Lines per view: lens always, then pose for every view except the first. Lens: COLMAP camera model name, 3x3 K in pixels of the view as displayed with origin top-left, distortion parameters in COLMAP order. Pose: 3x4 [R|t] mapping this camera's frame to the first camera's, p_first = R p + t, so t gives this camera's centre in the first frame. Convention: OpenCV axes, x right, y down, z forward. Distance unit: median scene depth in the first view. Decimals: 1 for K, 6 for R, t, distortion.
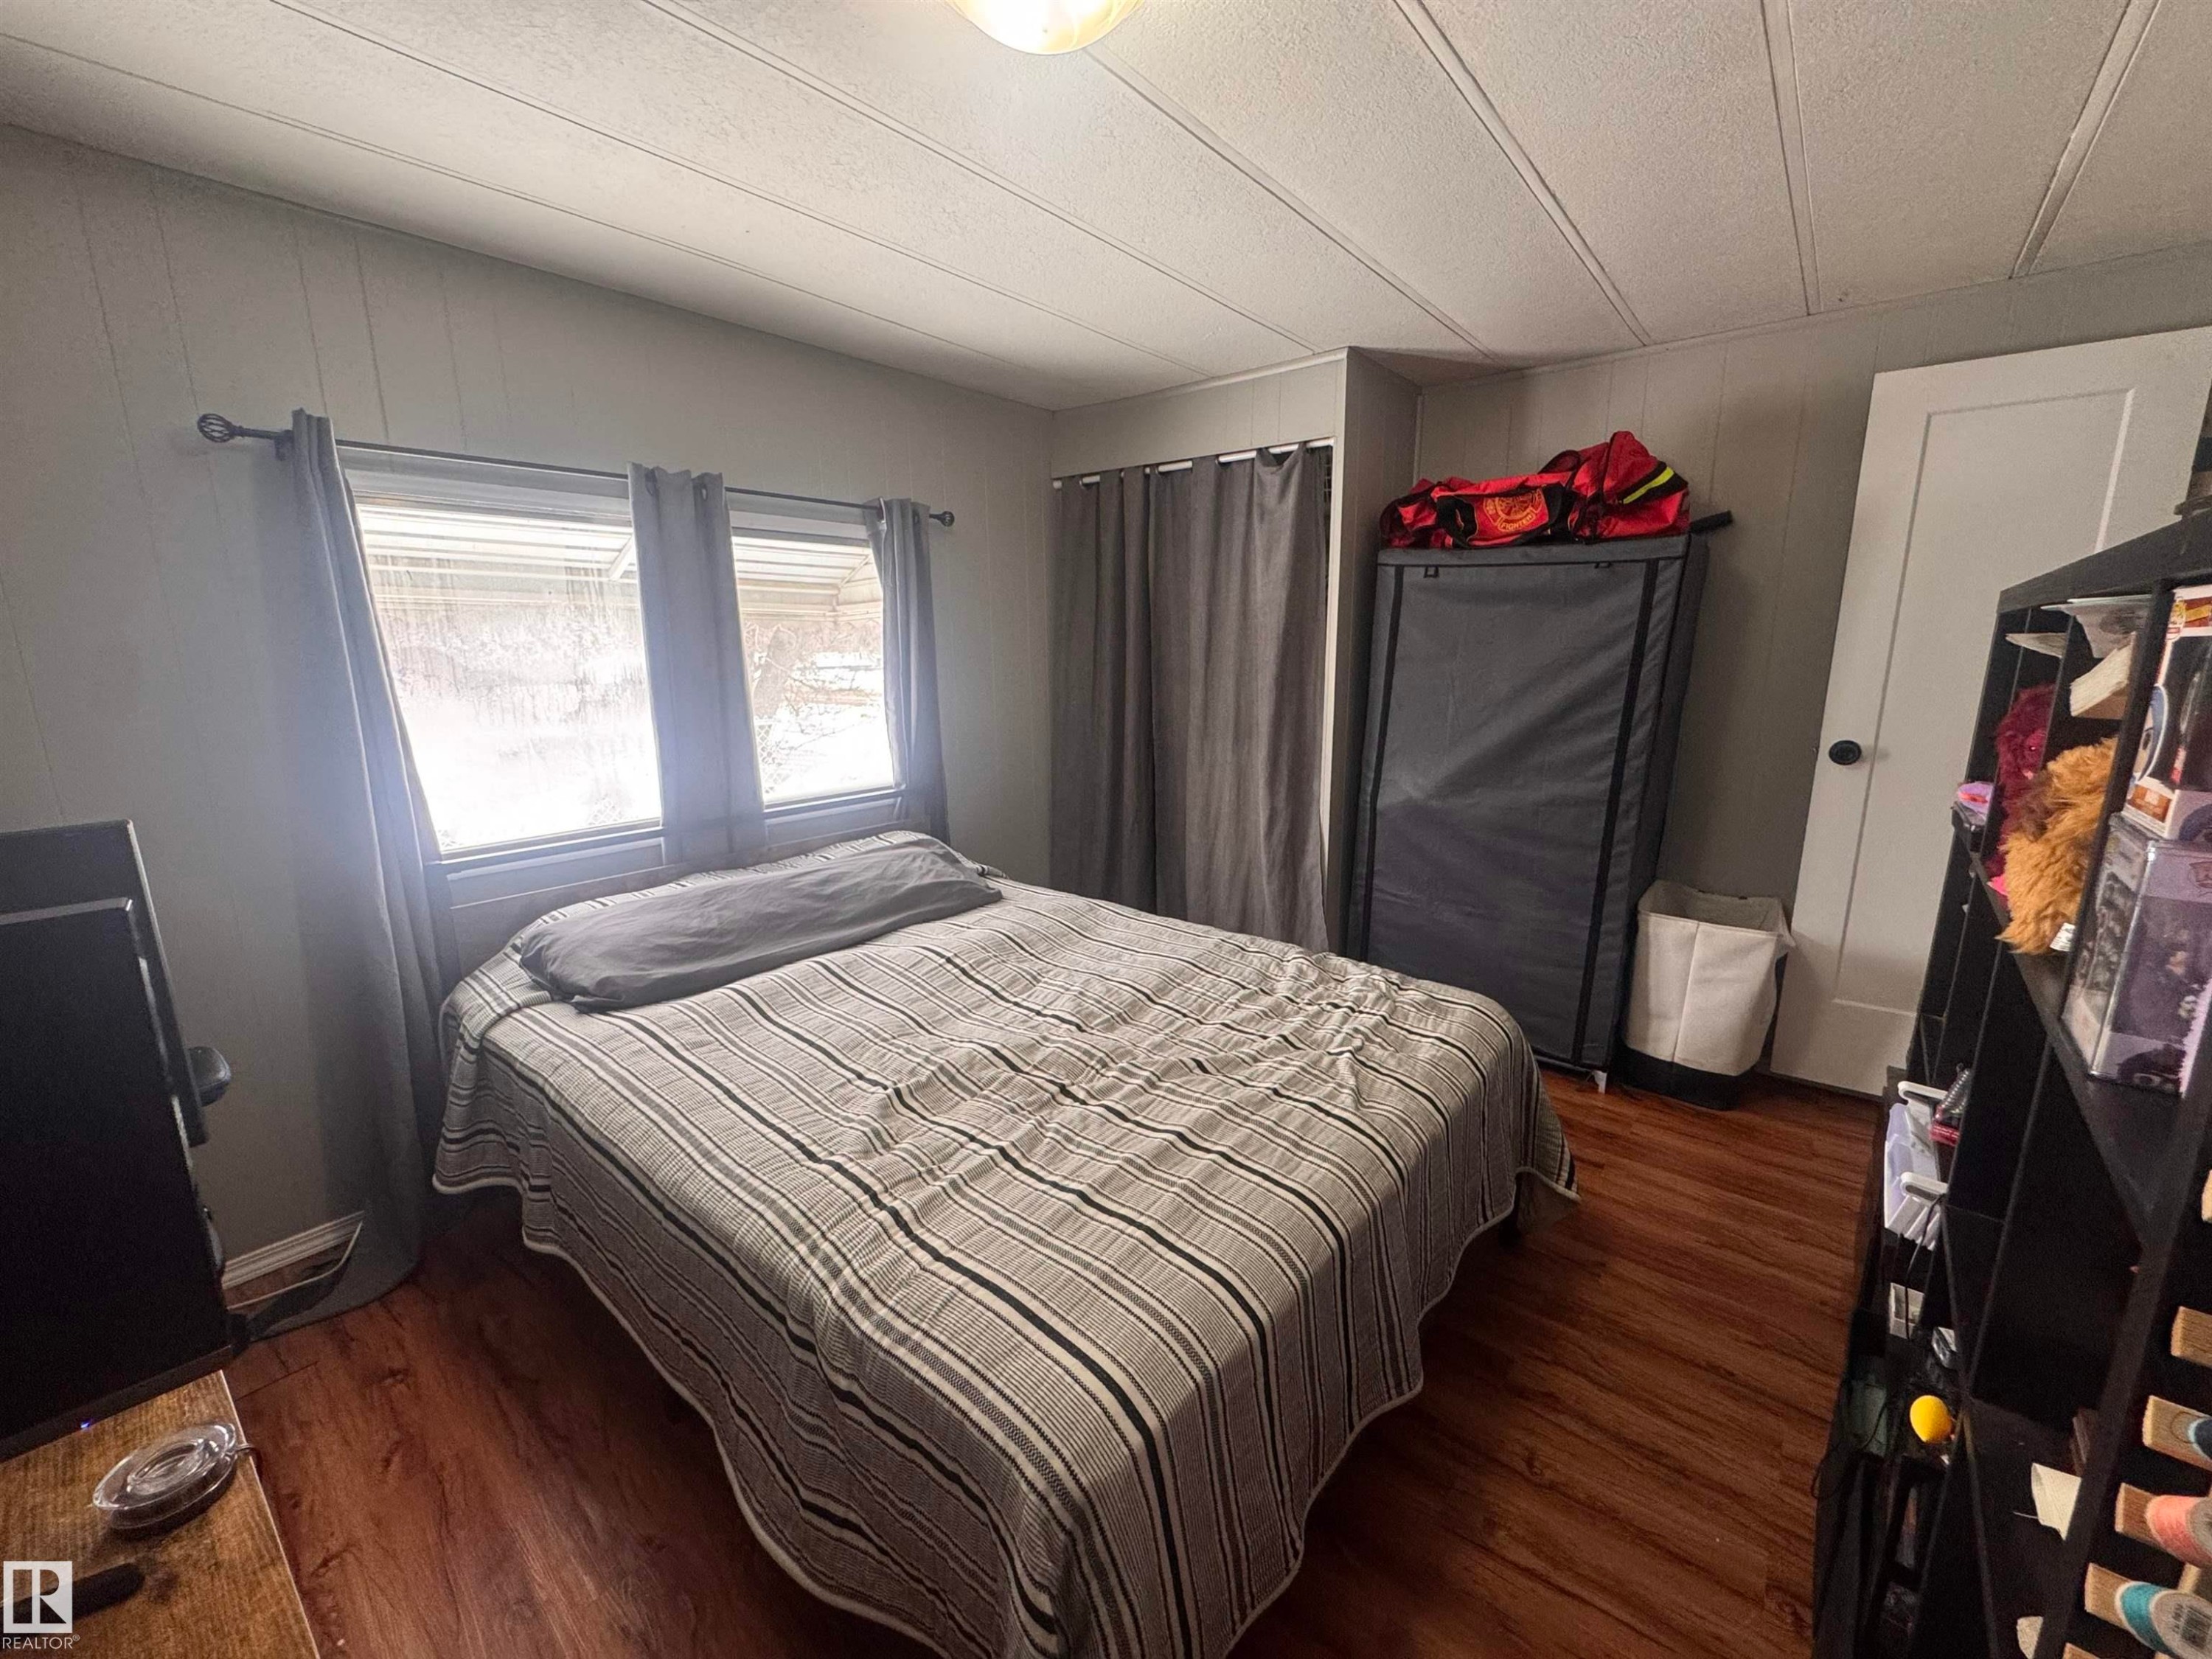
lens RADIAL K [[883.1, 0, 1104.6], [0, 883.1, 826.9], [0, 0, 1]] dist [-0.002136, -0.000401]
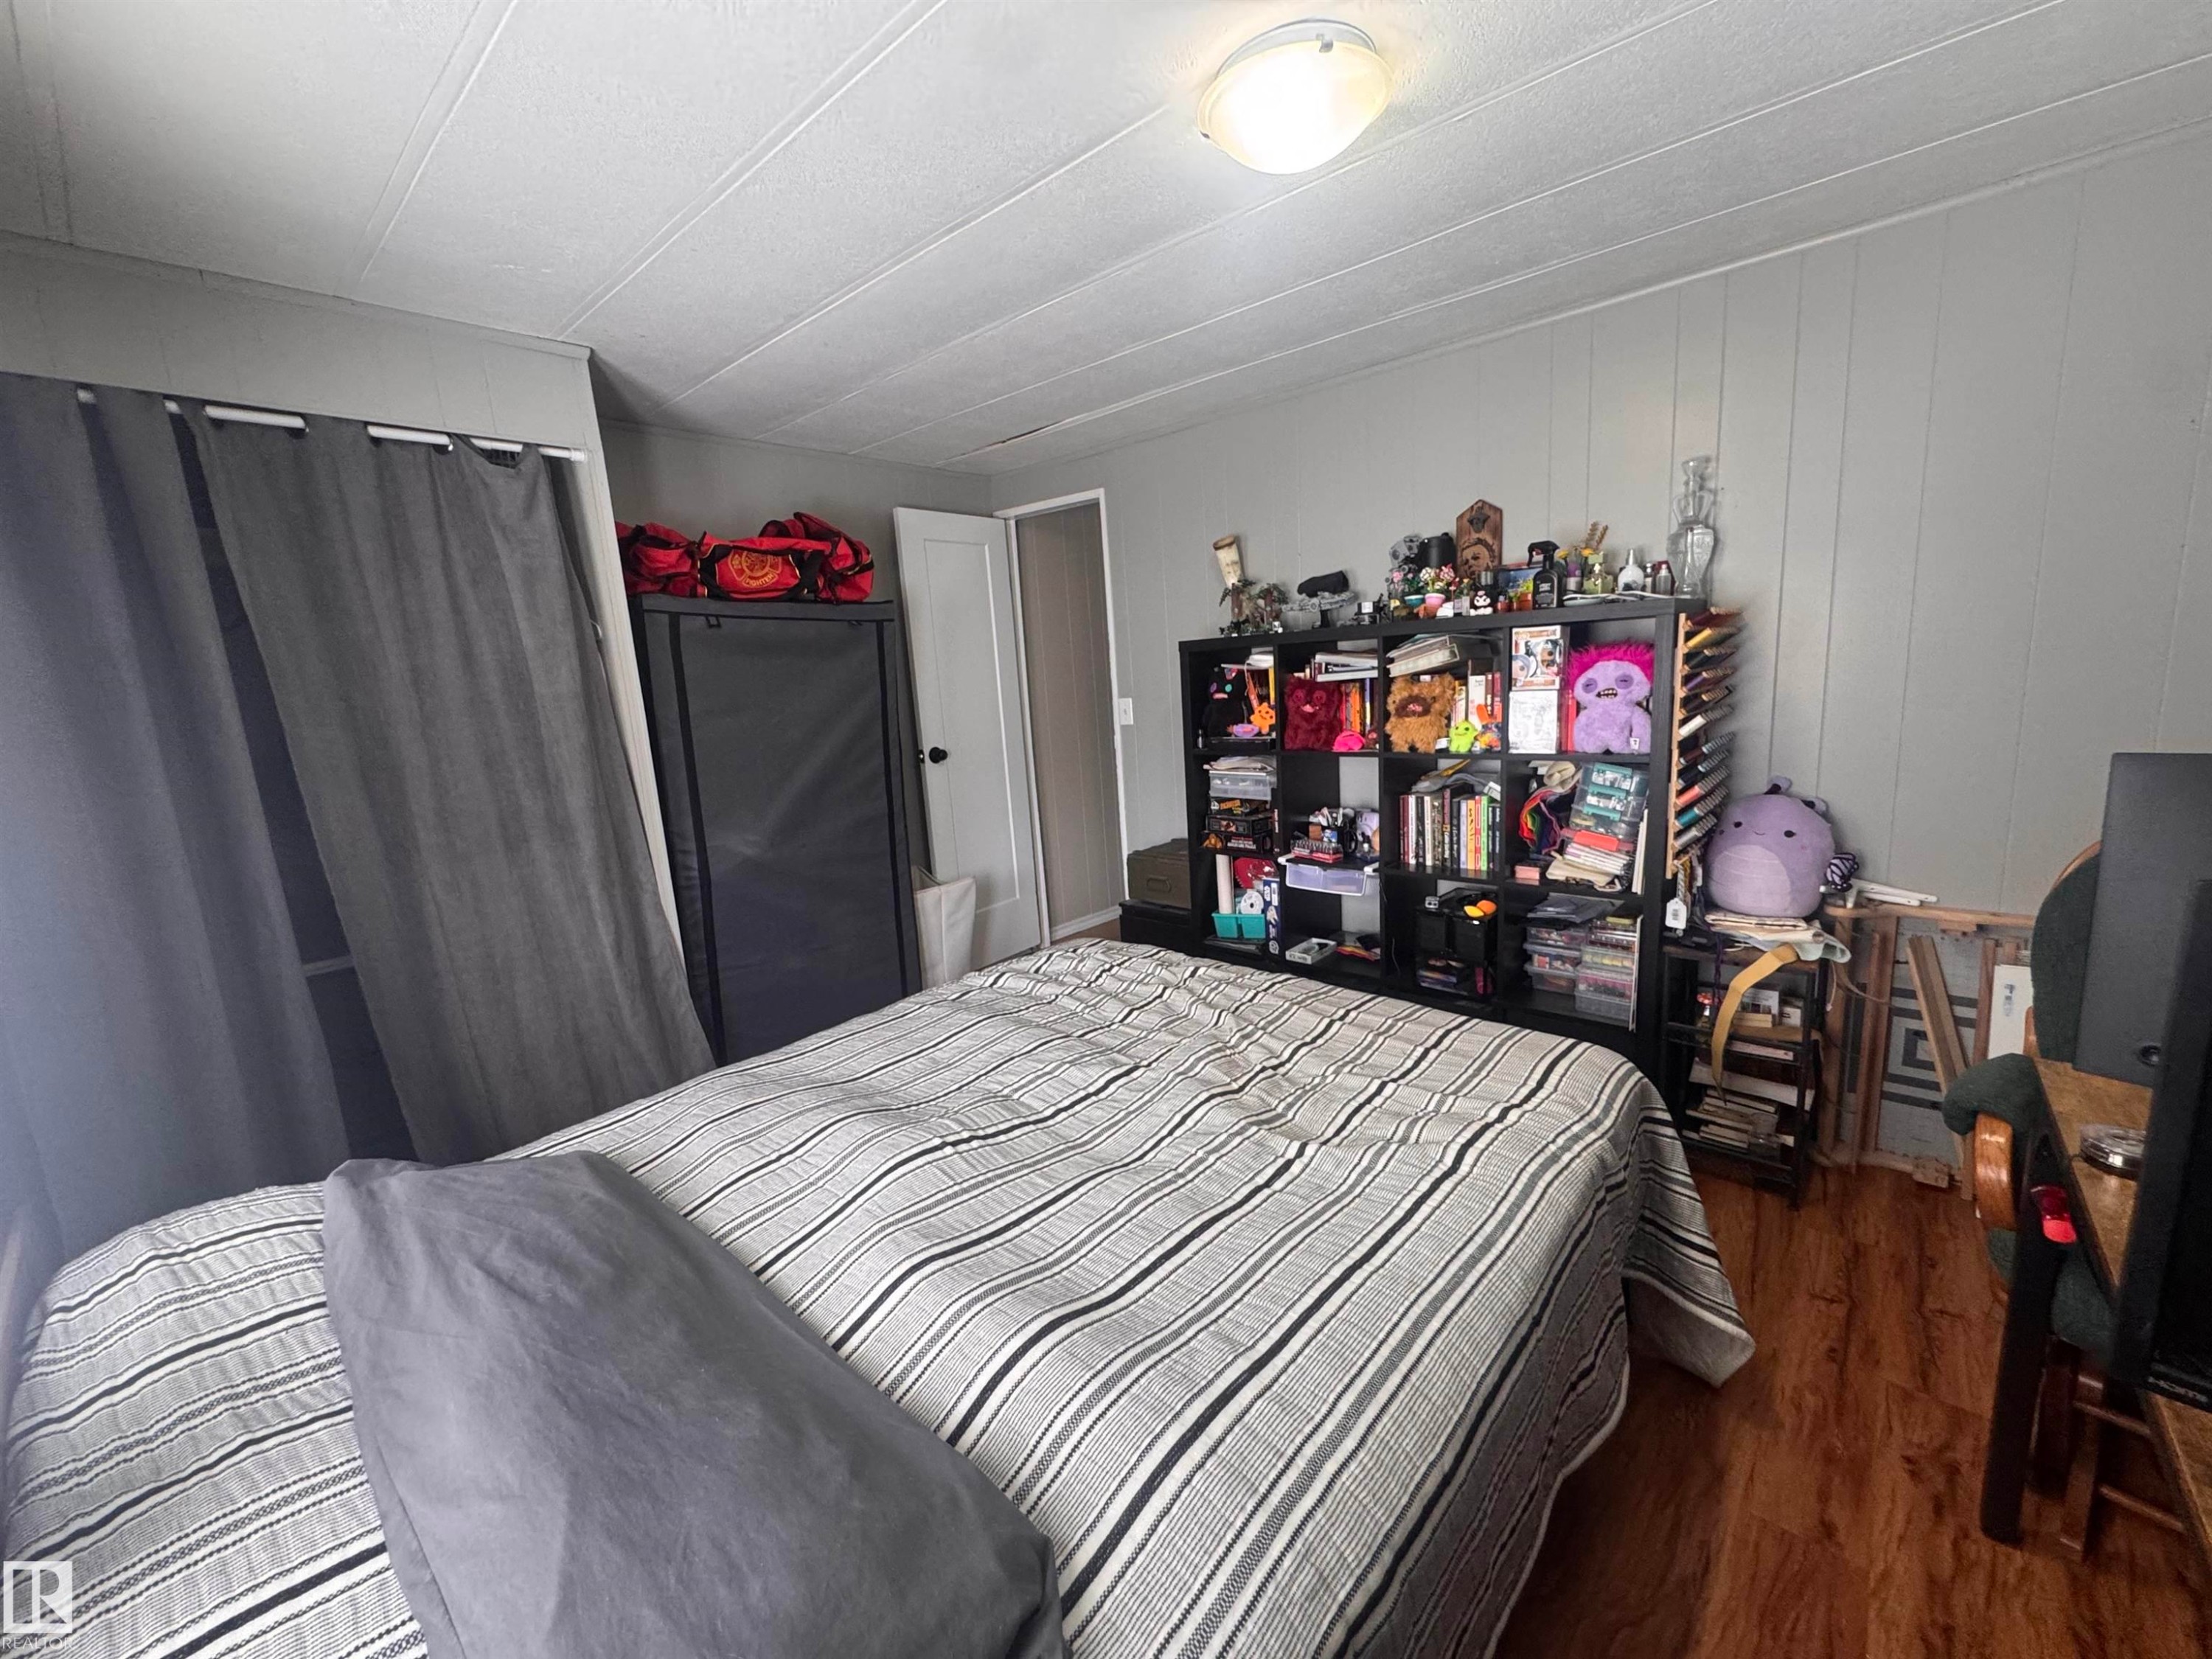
lens RADIAL K [[883.1, 0, 1104.6], [0, 883.1, 826.9], [0, 0, 1]] dist [-0.002136, -0.000401]
pose [[0.034663, -0.171533, 0.984568, -0.697561], [0.264573, 0.951587, 0.156473, -0.135489], [-0.963742, 0.255067, 0.078368, 0.674330]]
